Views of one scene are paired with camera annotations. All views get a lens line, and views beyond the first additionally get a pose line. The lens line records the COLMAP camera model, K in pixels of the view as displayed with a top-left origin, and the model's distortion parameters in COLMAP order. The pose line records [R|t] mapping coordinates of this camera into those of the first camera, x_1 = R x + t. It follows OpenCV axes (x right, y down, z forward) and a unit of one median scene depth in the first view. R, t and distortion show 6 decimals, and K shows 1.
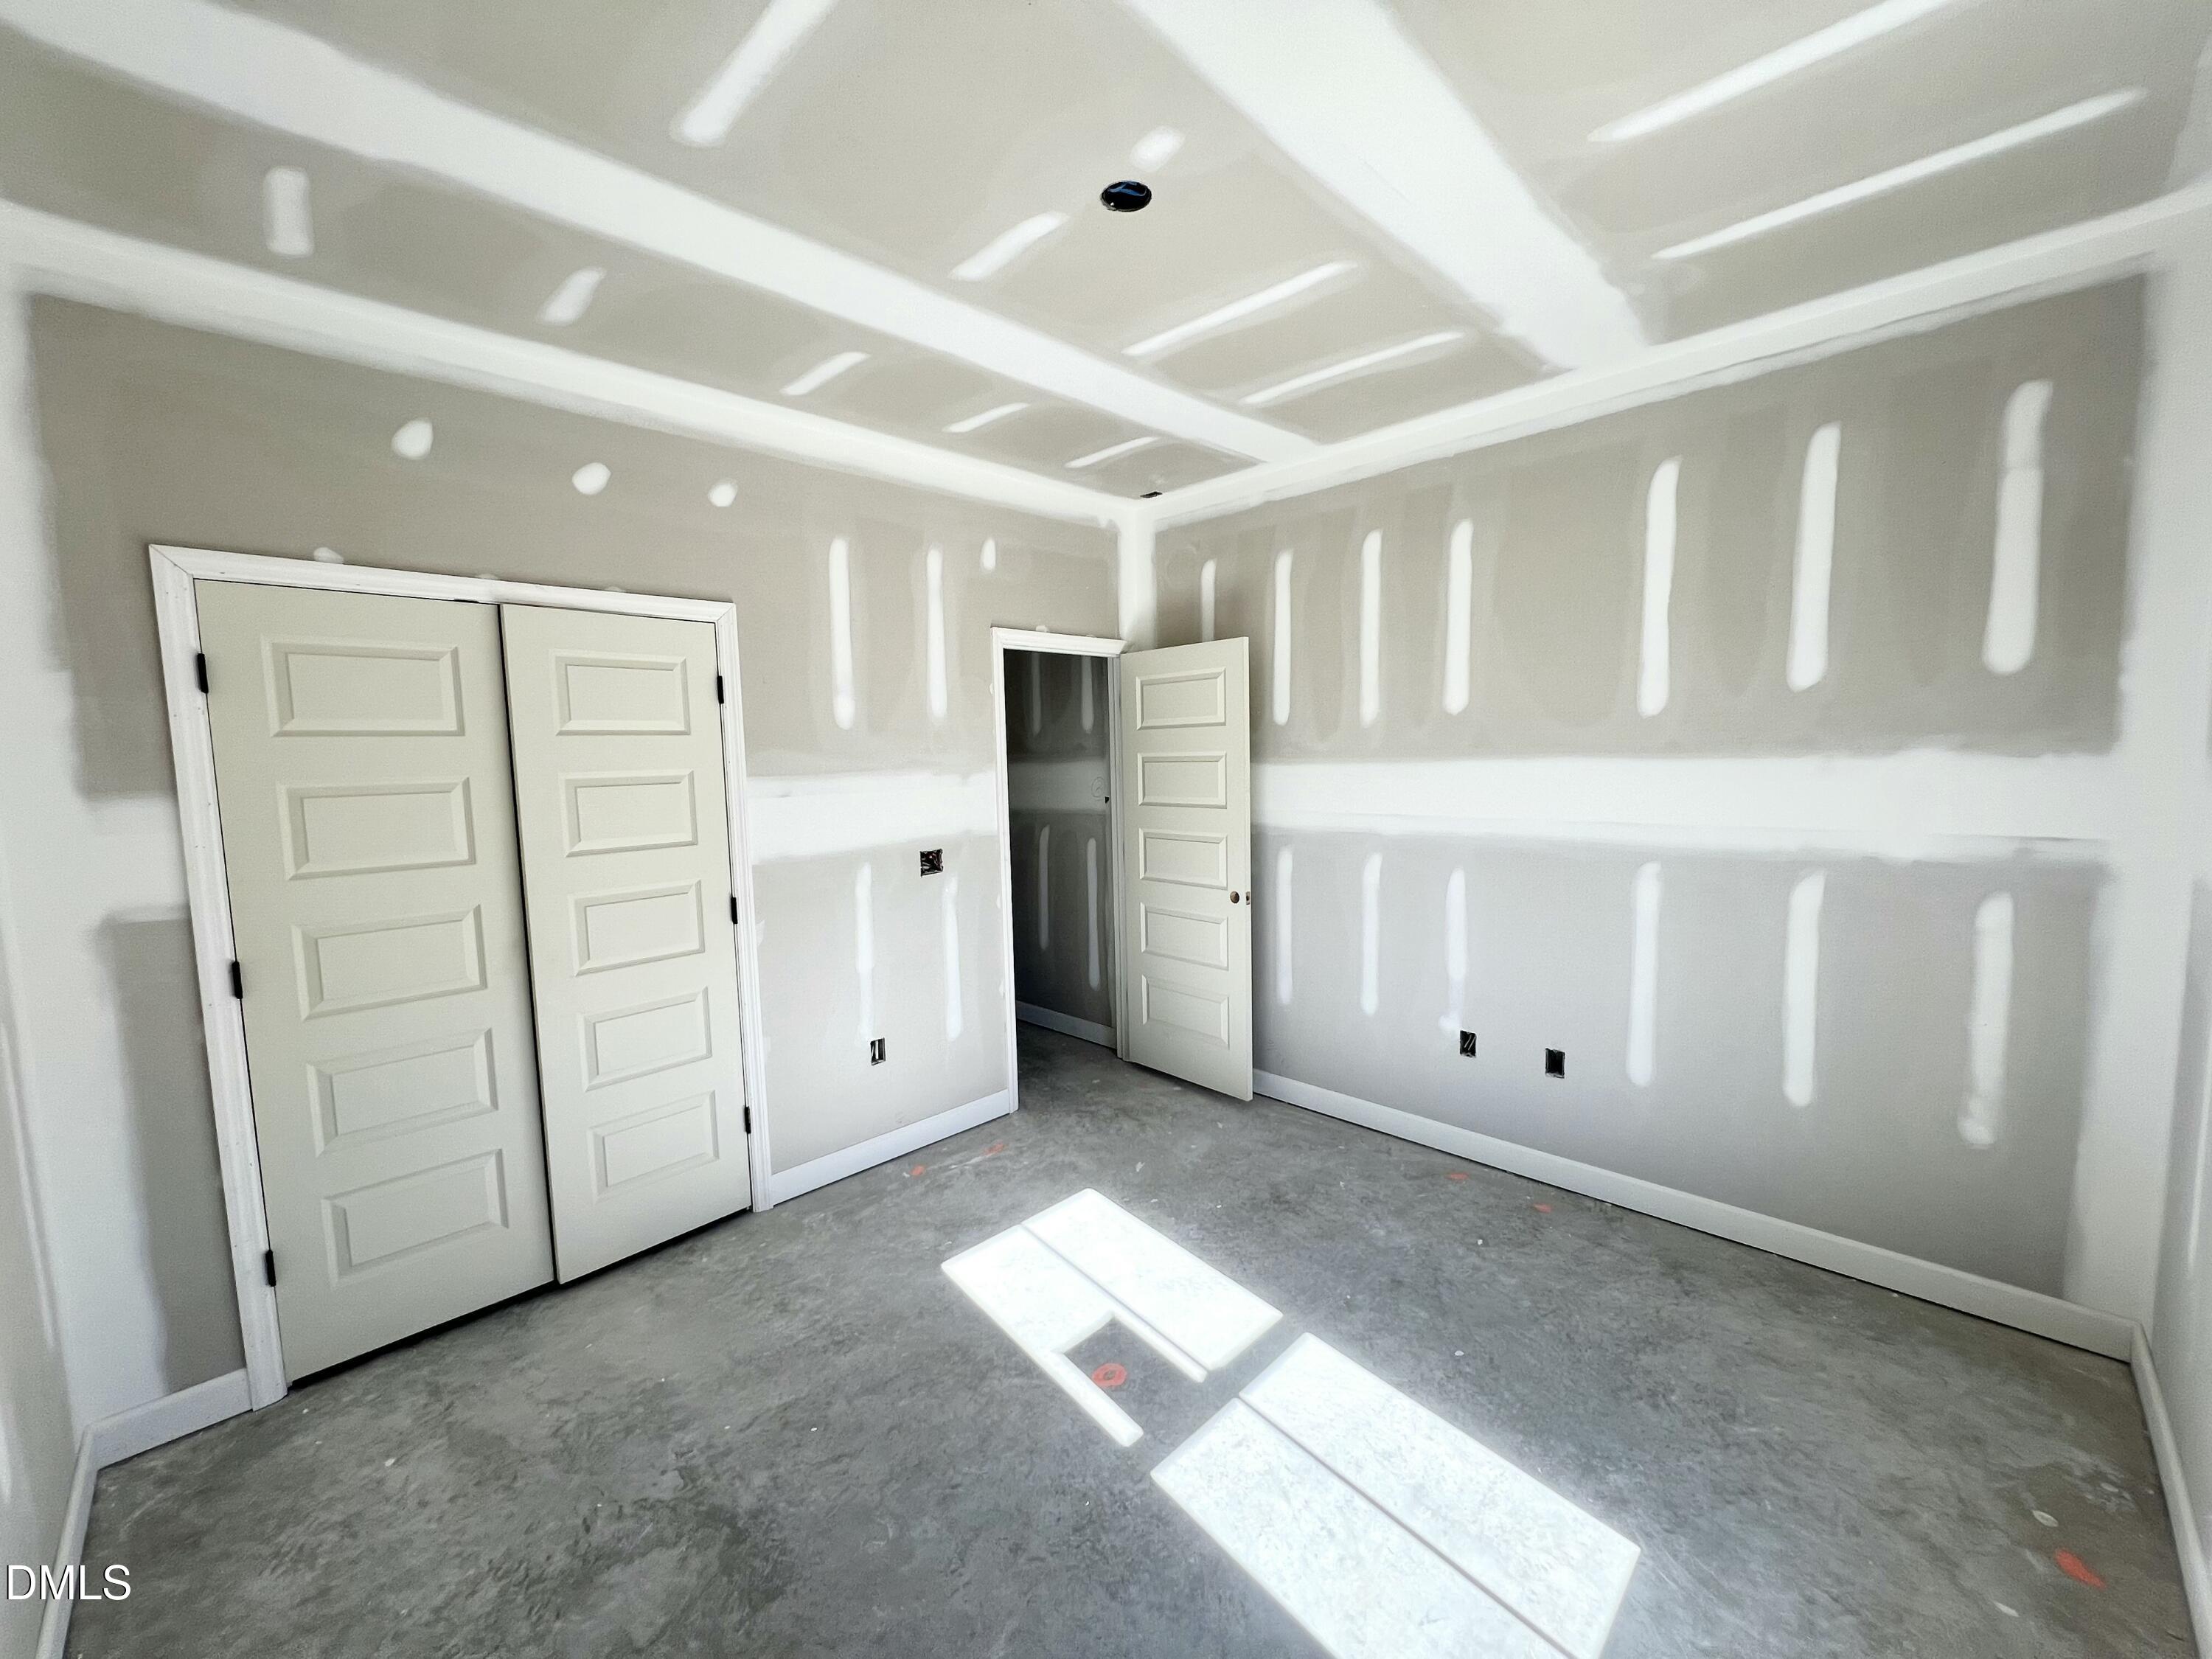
lens RADIAL K [[887.8, 0, 1100.1], [0, 887.8, 834.4], [0, 0, 1]] dist [0.000756, 0.000054]
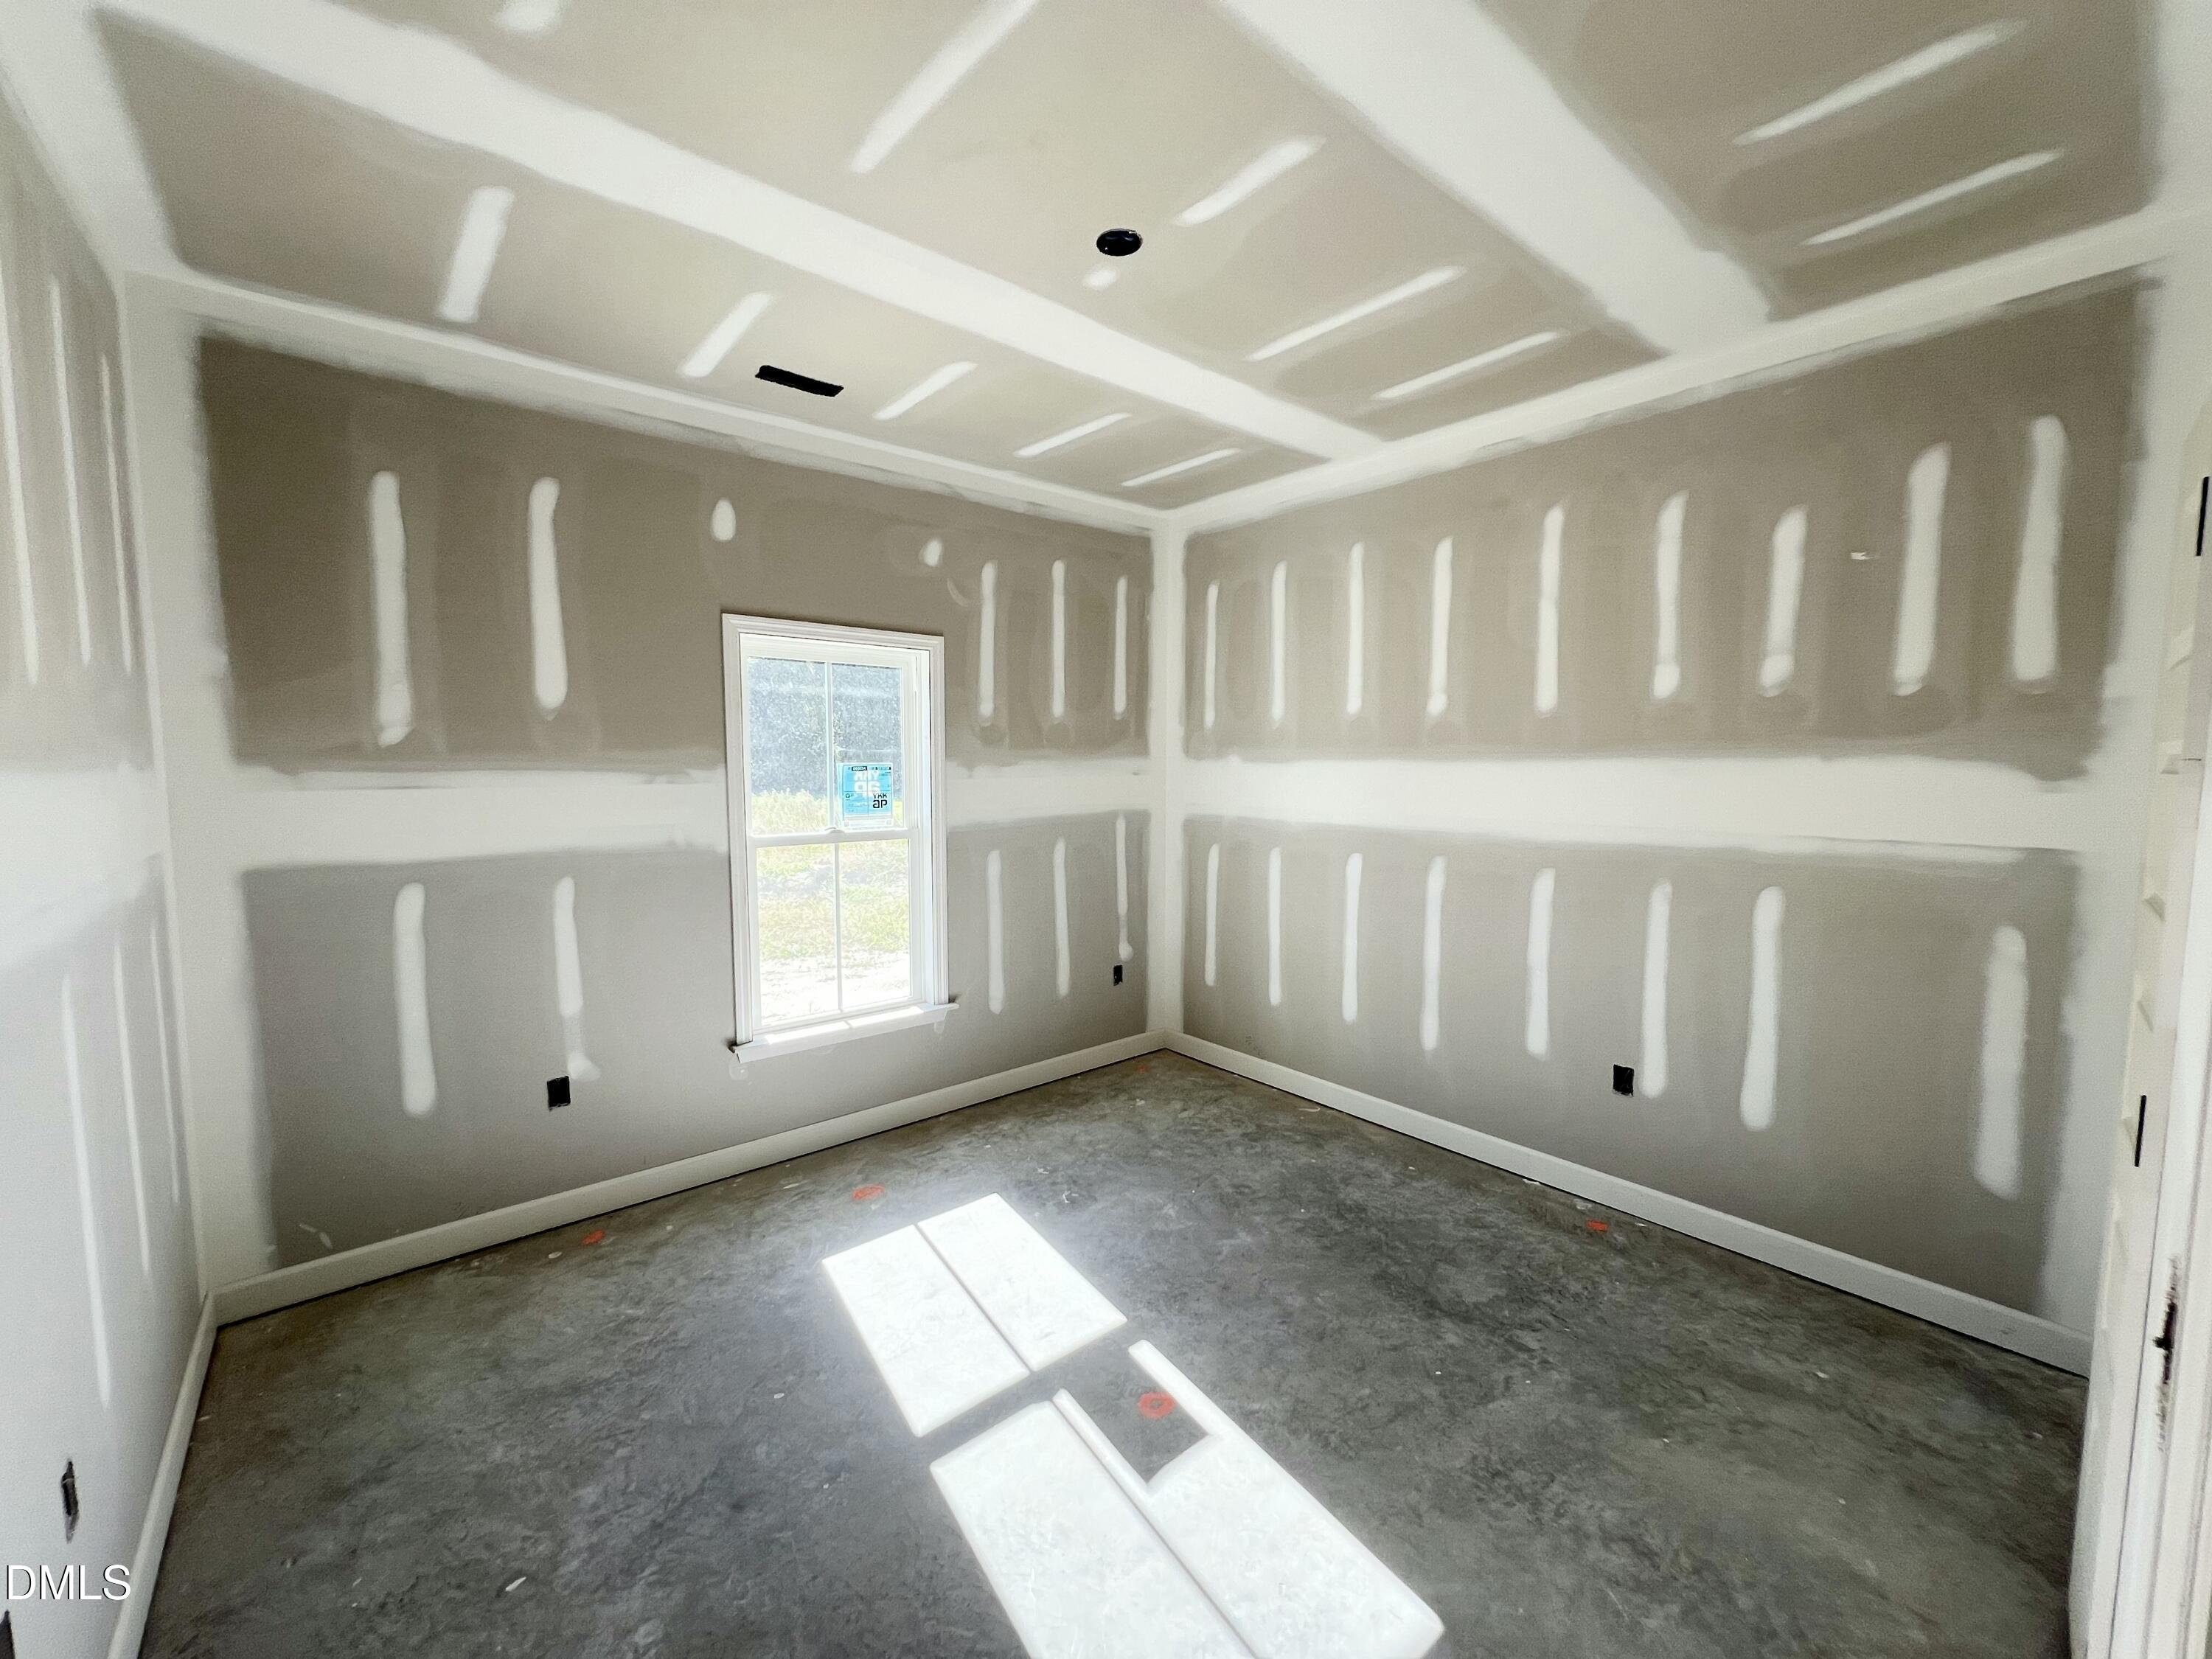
lens RADIAL K [[881.8, 0, 1101.0], [0, 881.8, 833.8], [0, 0, 1]] dist [-0.002019, 0.000128]
pose [[-0.996106, 0.019056, 0.086084, -0.024440], [0.034002, 0.983864, 0.175656, -0.157676], [-0.081348, 0.177899, -0.980681, 1.924935]]
